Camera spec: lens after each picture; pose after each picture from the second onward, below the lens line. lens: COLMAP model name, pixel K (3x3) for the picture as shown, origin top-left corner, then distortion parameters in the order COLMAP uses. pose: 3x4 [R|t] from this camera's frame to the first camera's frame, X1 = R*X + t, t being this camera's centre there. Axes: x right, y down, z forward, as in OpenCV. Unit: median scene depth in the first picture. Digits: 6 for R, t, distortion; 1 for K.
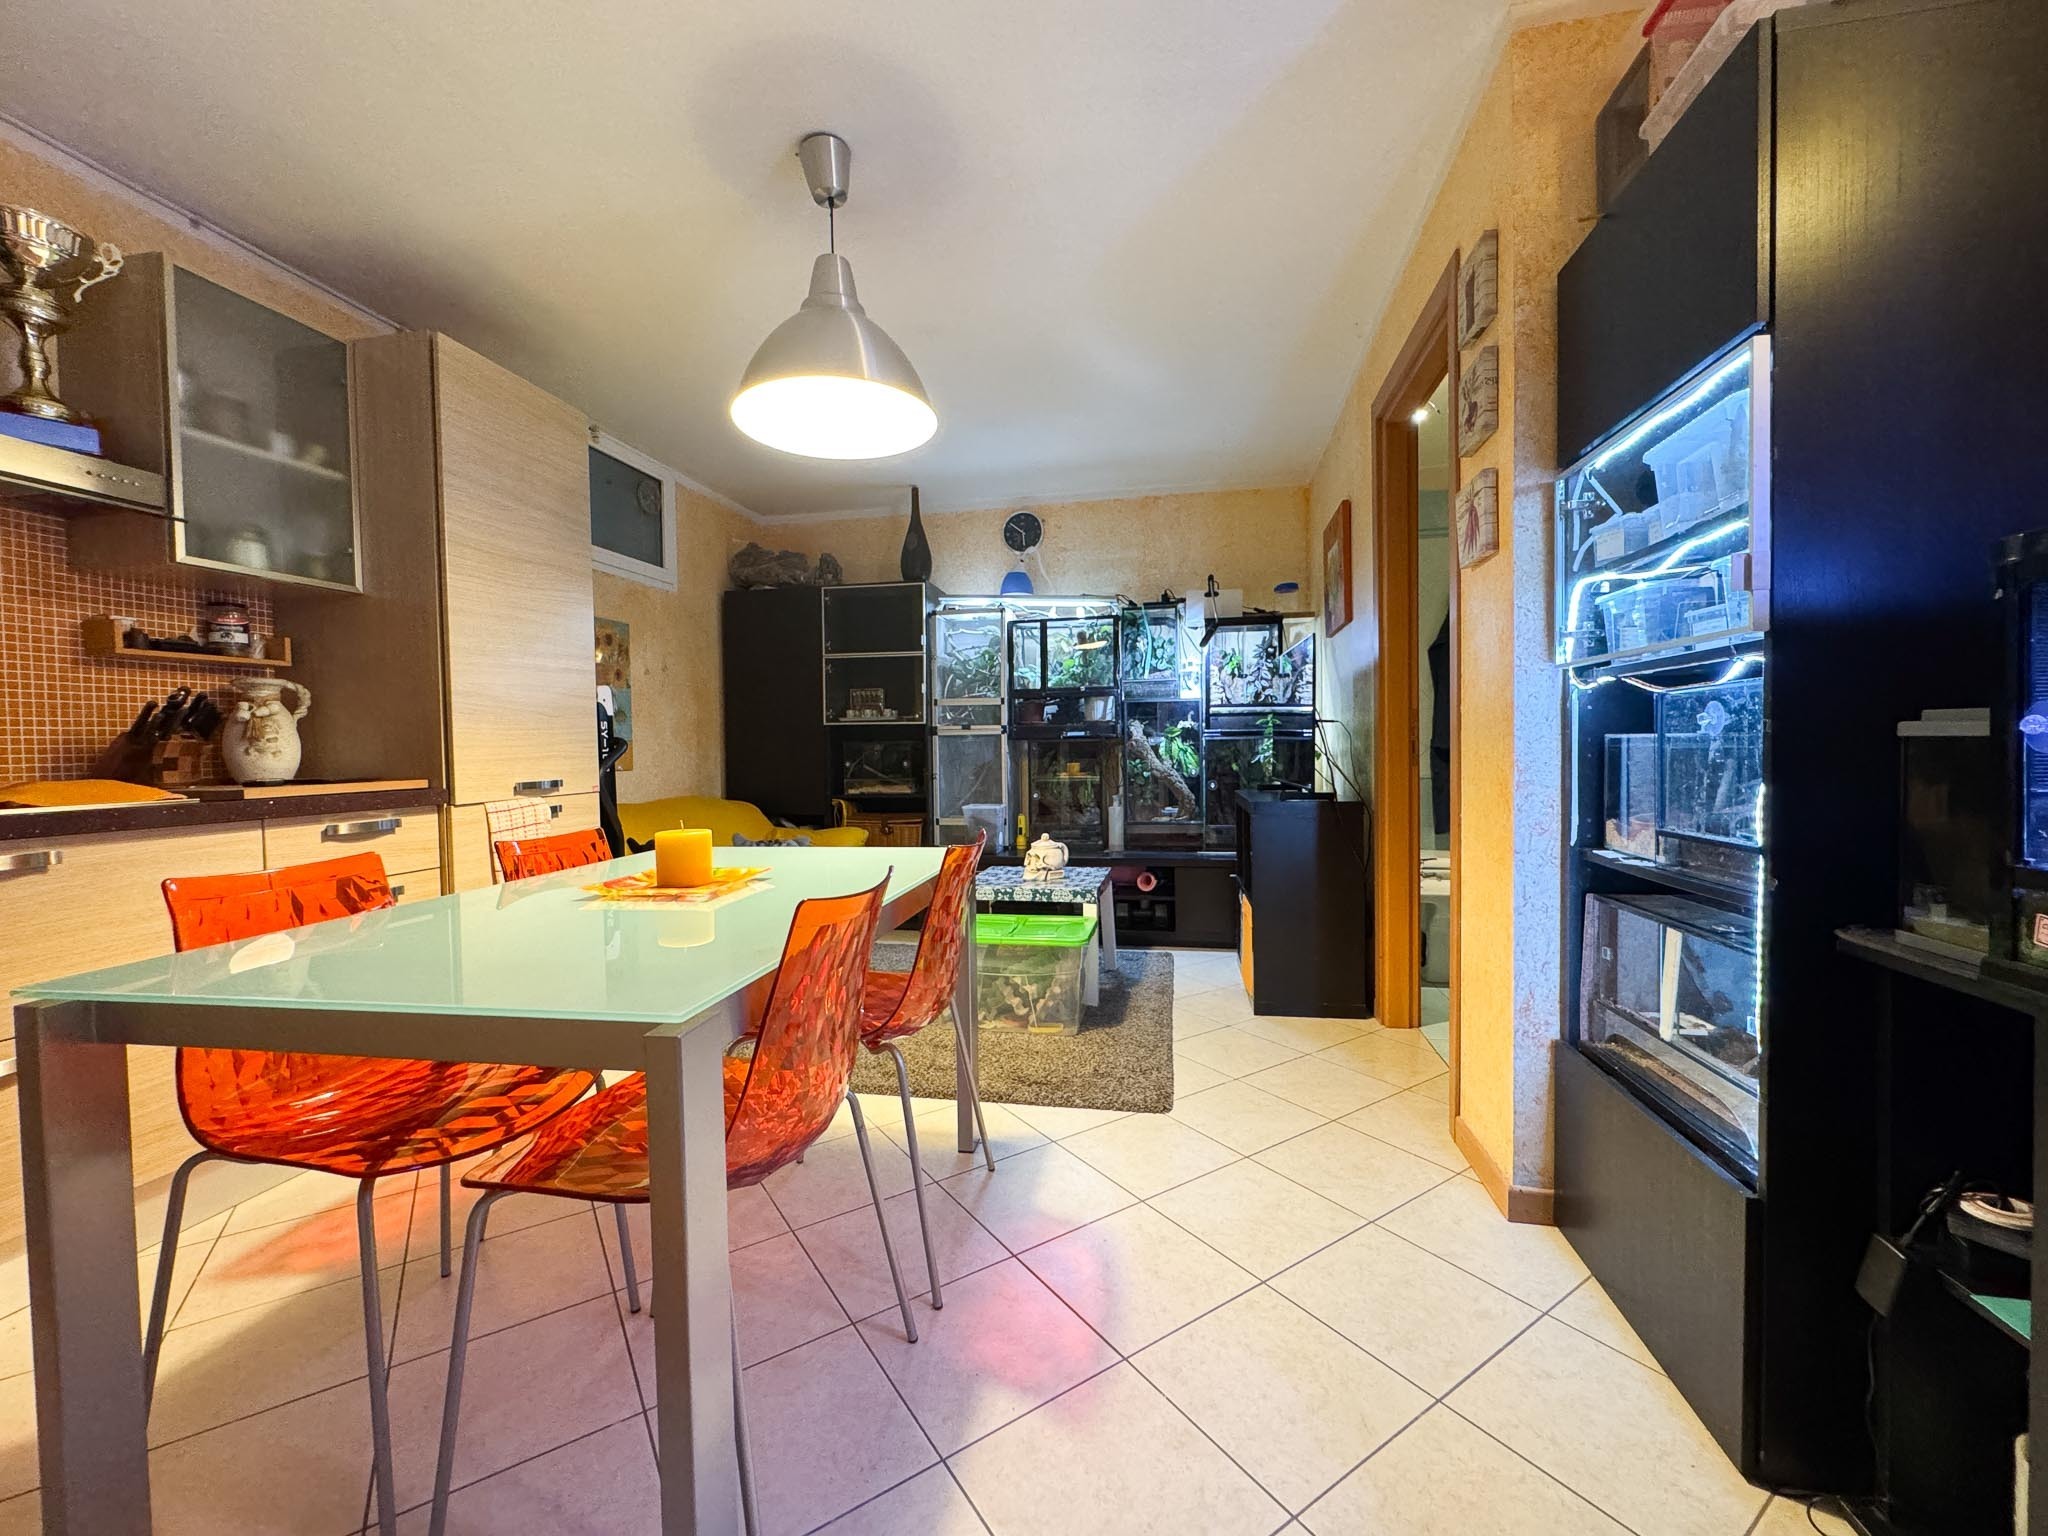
lens RADIAL K [[821.7, 0, 1024.5], [0, 821.7, 765.5], [0, 0, 1]] dist [-0.005124, 0.000345]
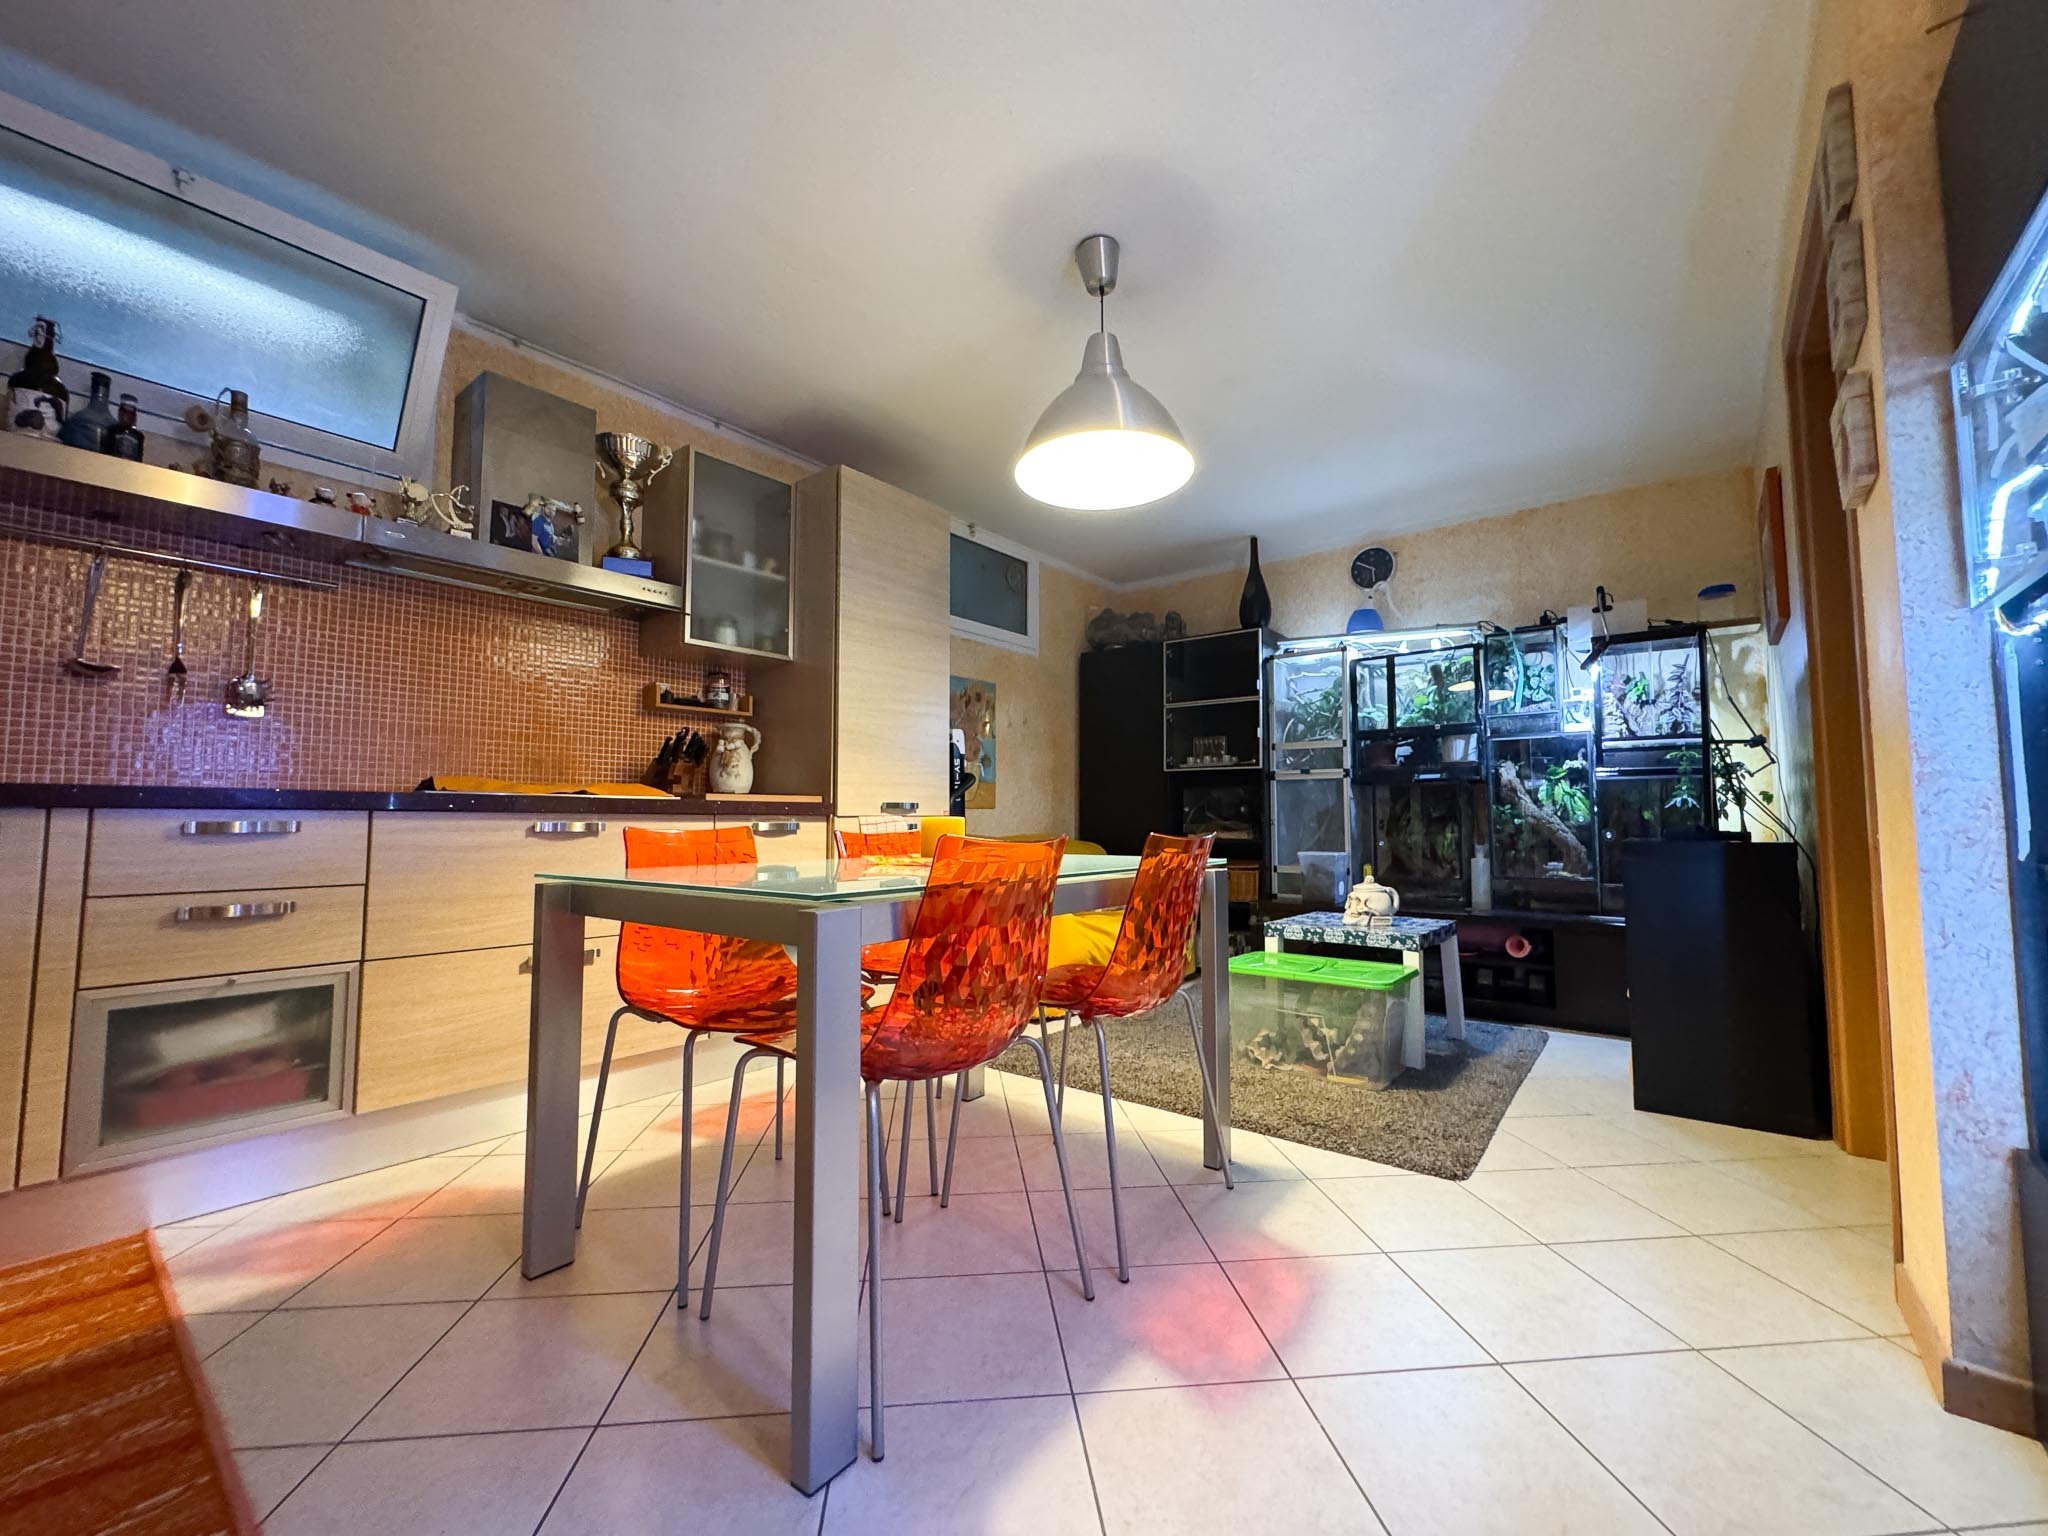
lens RADIAL K [[821.7, 0, 1020.3], [0, 821.7, 763.4], [0, 0, 1]] dist [-0.005124, 0.000345]
pose [[0.882413, -0.016046, -0.470201, 0.170904], [-0.027081, 0.996029, -0.084812, 0.067874], [0.469695, 0.087573, 0.878475, -0.010160]]
